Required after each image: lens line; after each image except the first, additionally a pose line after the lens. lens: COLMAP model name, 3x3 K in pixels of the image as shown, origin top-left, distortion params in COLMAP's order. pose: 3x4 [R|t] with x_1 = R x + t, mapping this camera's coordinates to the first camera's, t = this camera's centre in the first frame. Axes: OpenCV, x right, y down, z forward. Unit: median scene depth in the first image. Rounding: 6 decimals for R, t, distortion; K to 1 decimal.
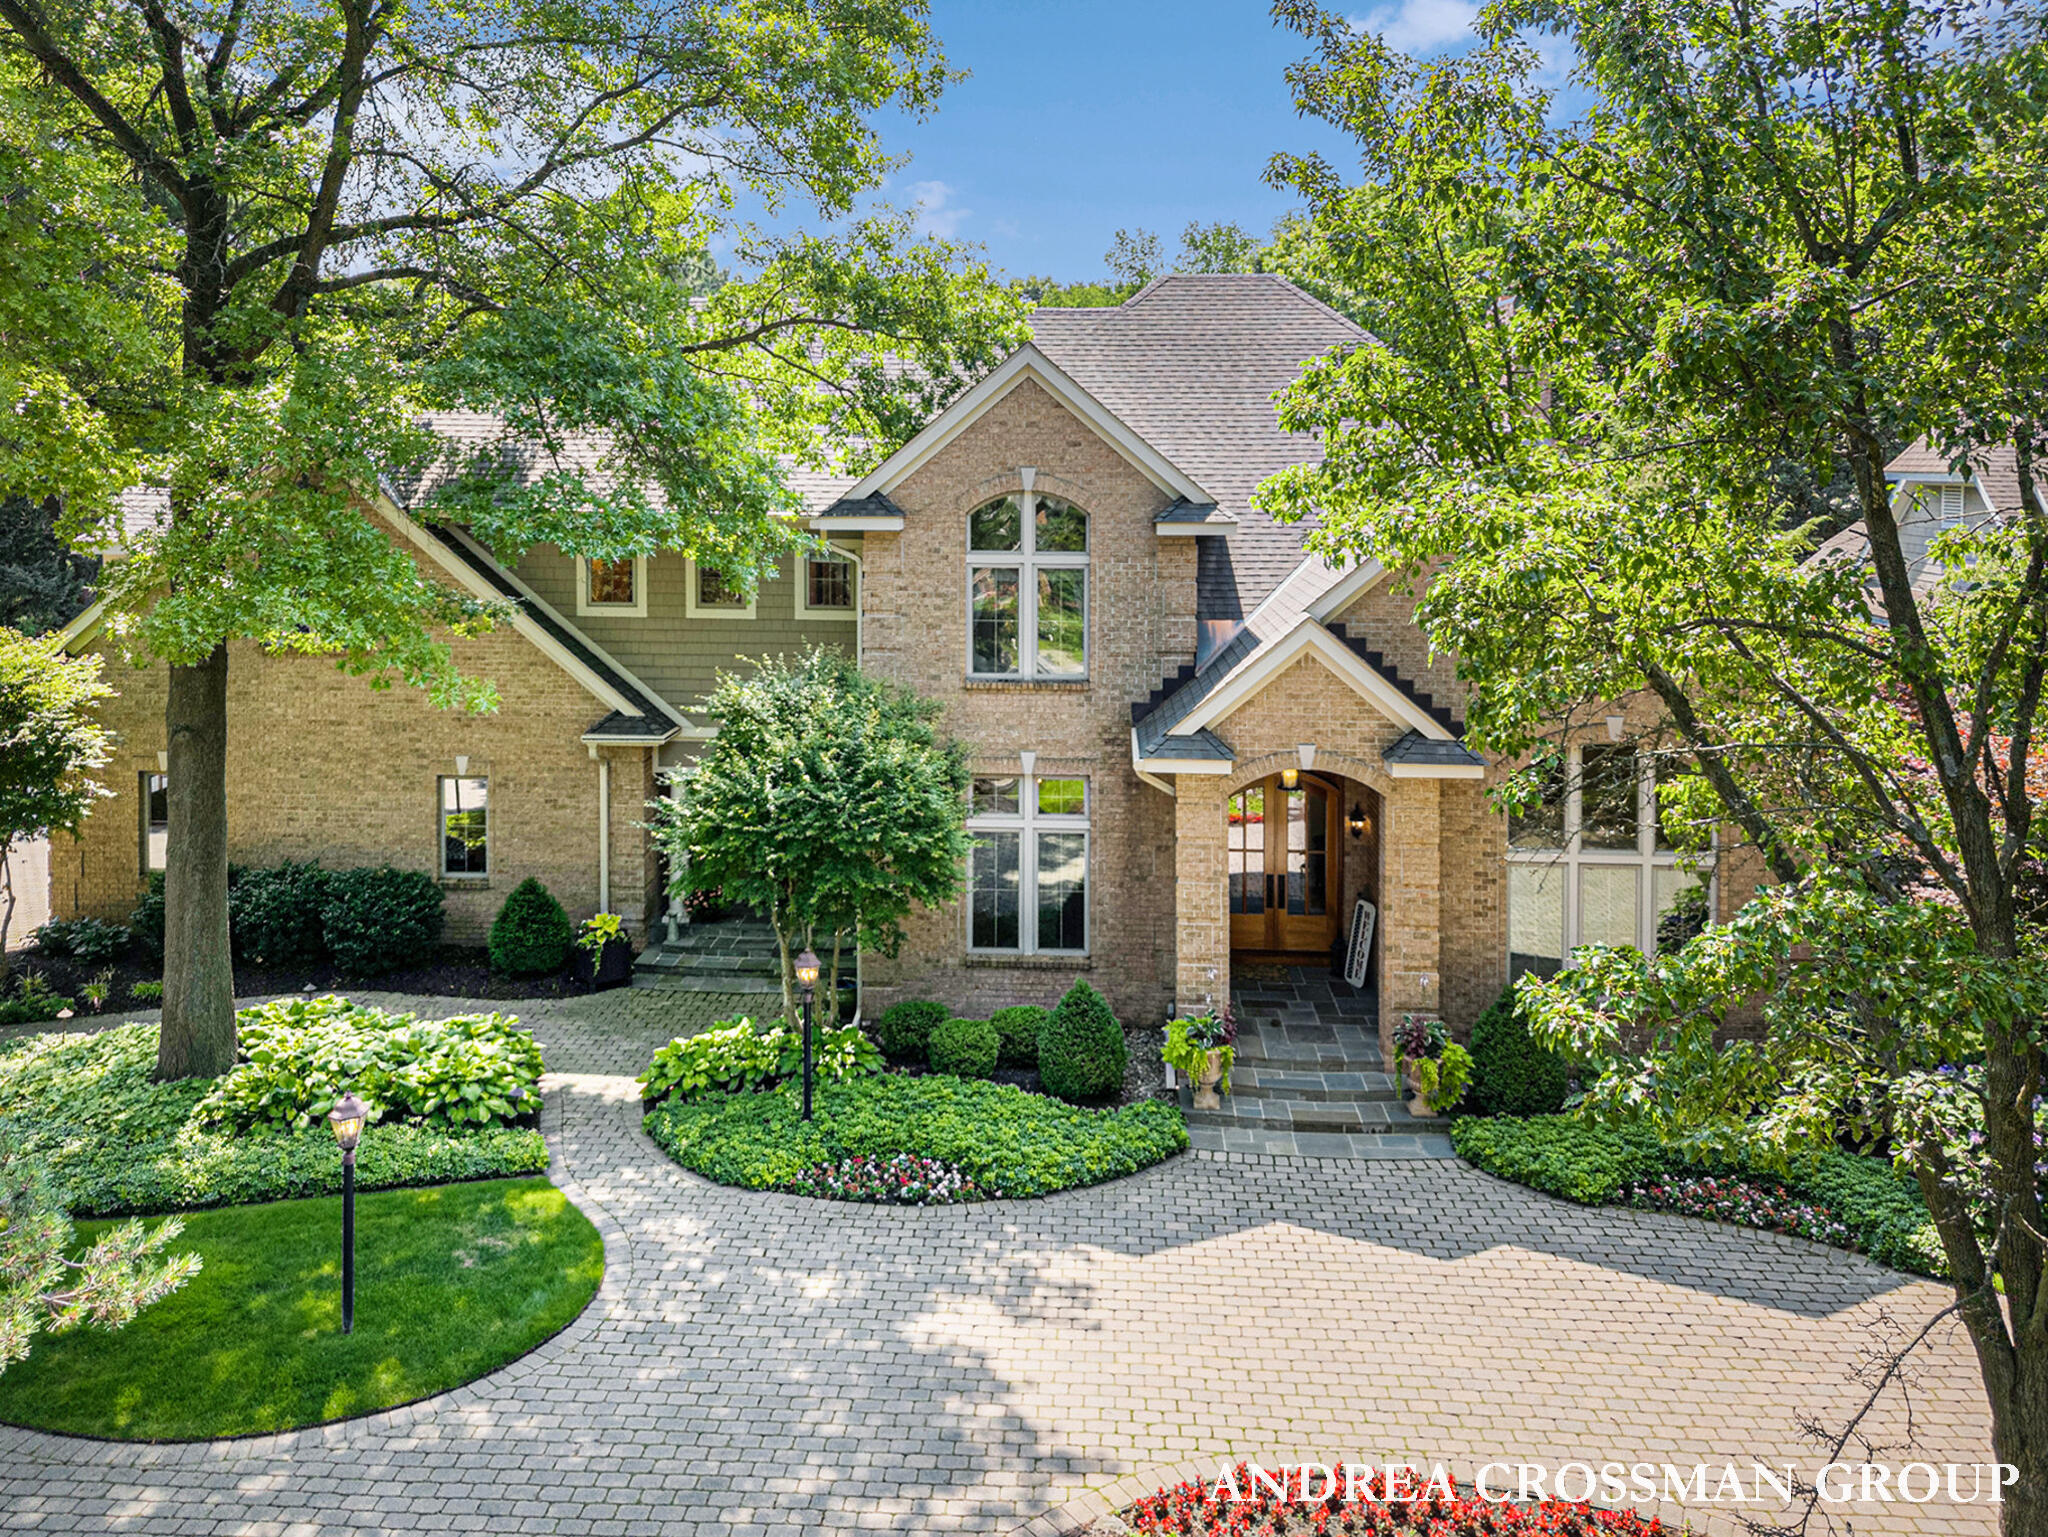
lens RADIAL K [[1480.2, 0, 1059.8], [0, 1480.2, 633.1], [0, 0, 1]] dist [0.042130, -0.015717]
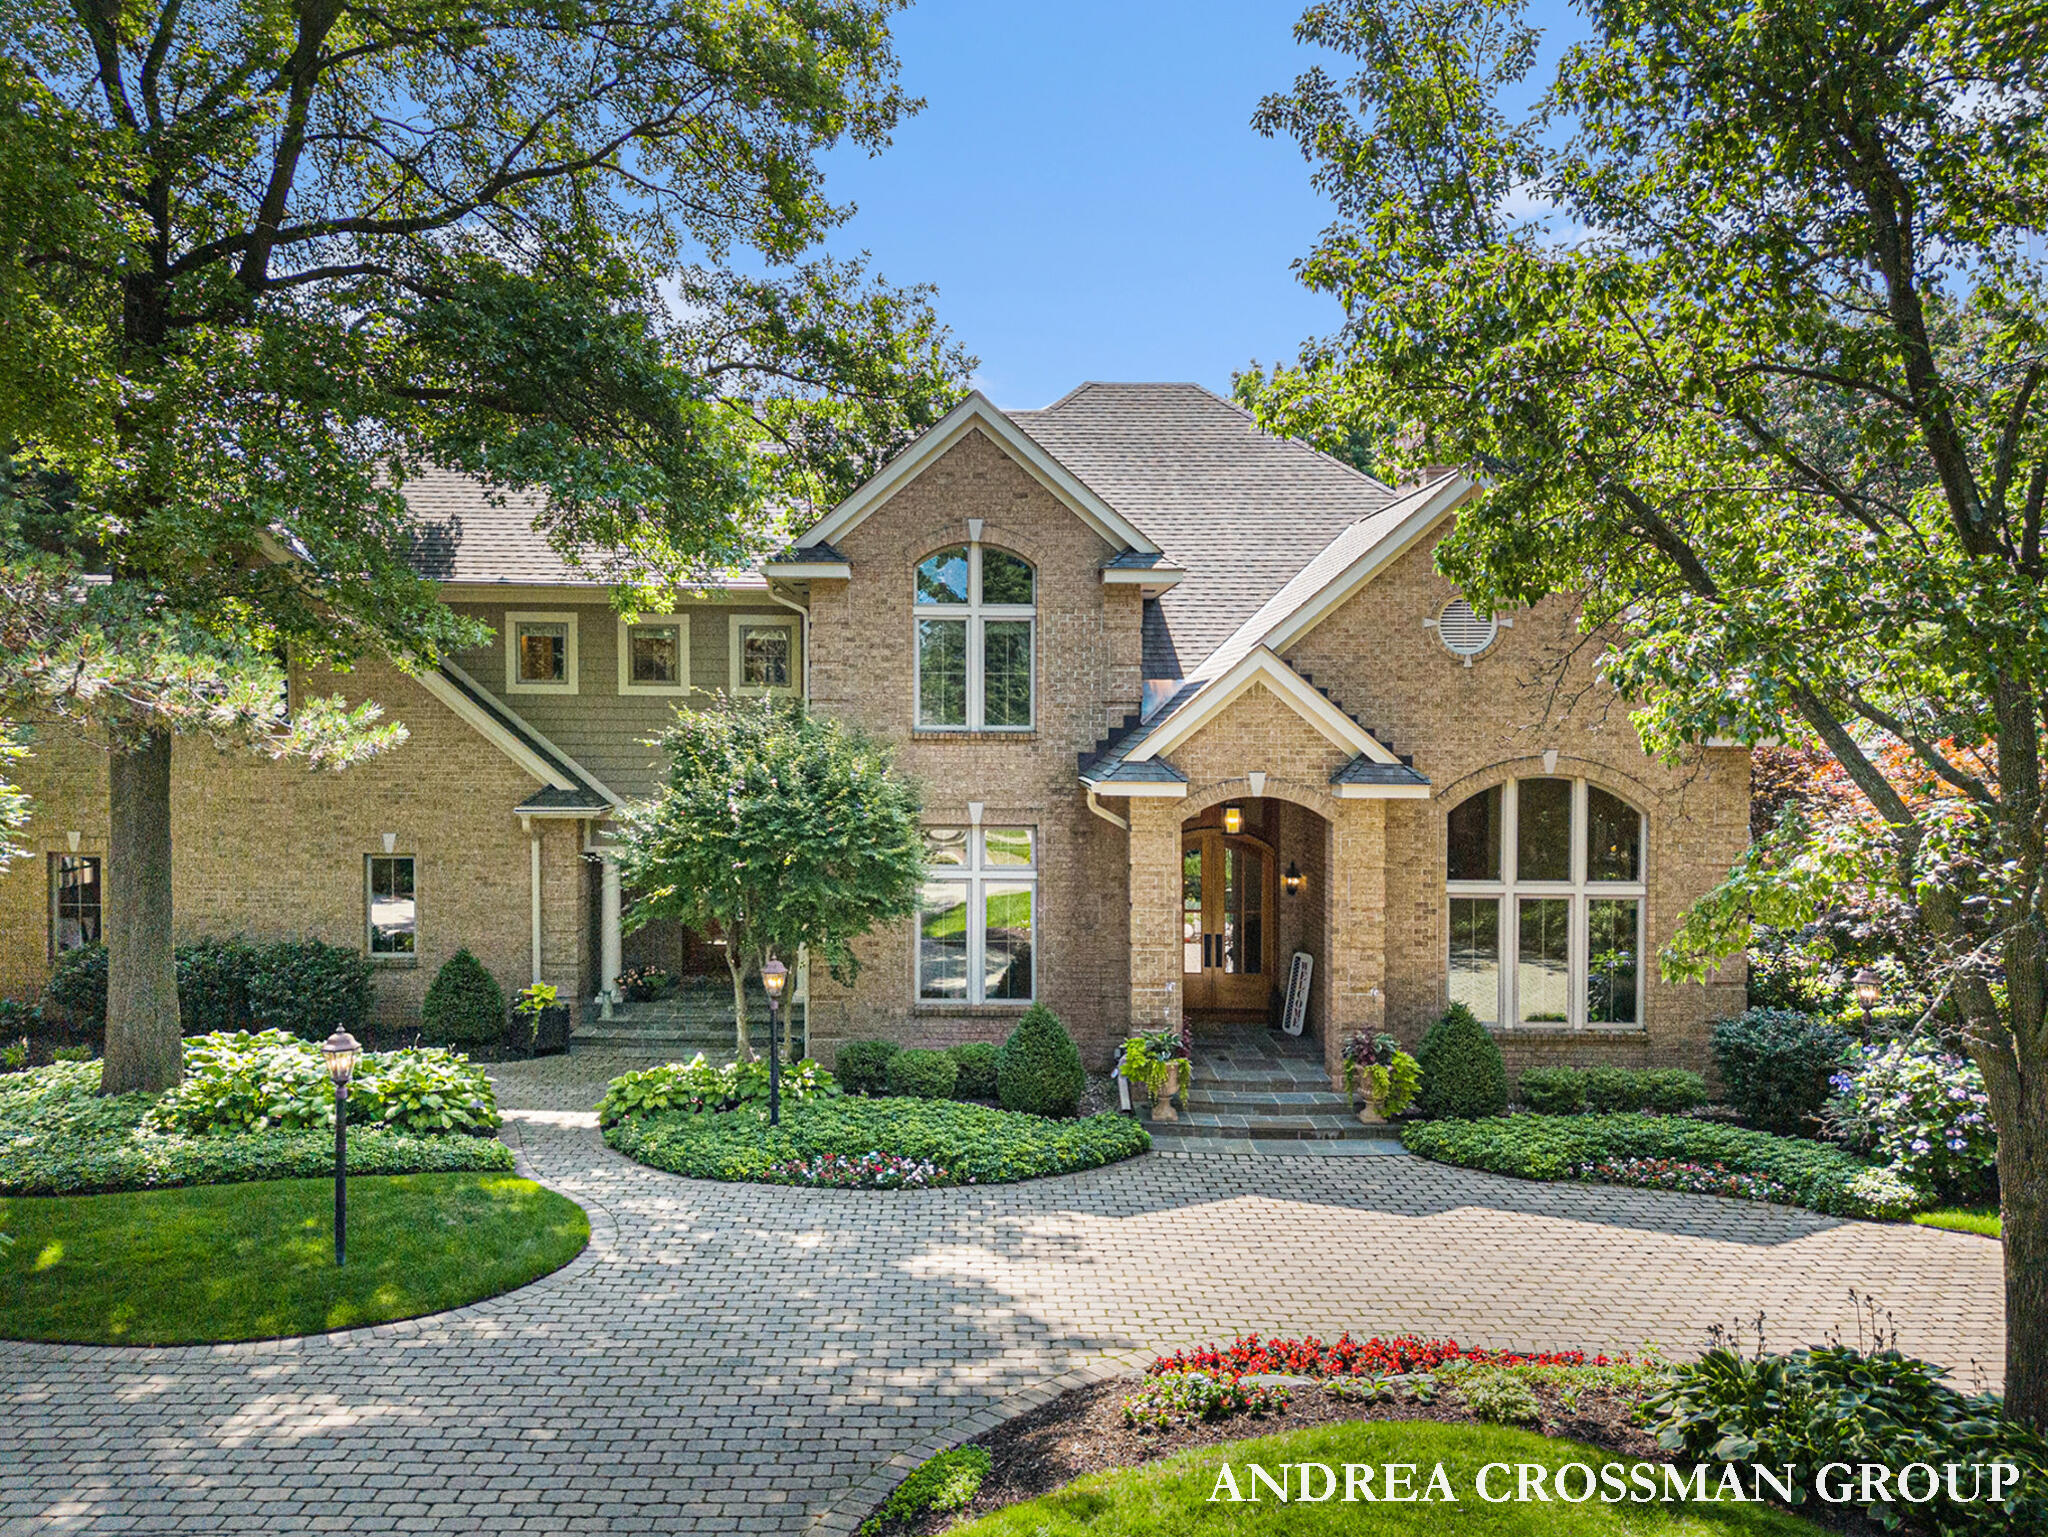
lens RADIAL K [[1461.1, 0, 1060.2], [0, 1461.1, 769.5], [0, 0, 1]] dist [0.031281, -0.009851]
pose [[0.998086, -0.003623, 0.061738, -0.040105], [0.003694, 0.999993, -0.001034, 0.094178], [-0.061734, 0.001260, 0.998092, 0.002230]]
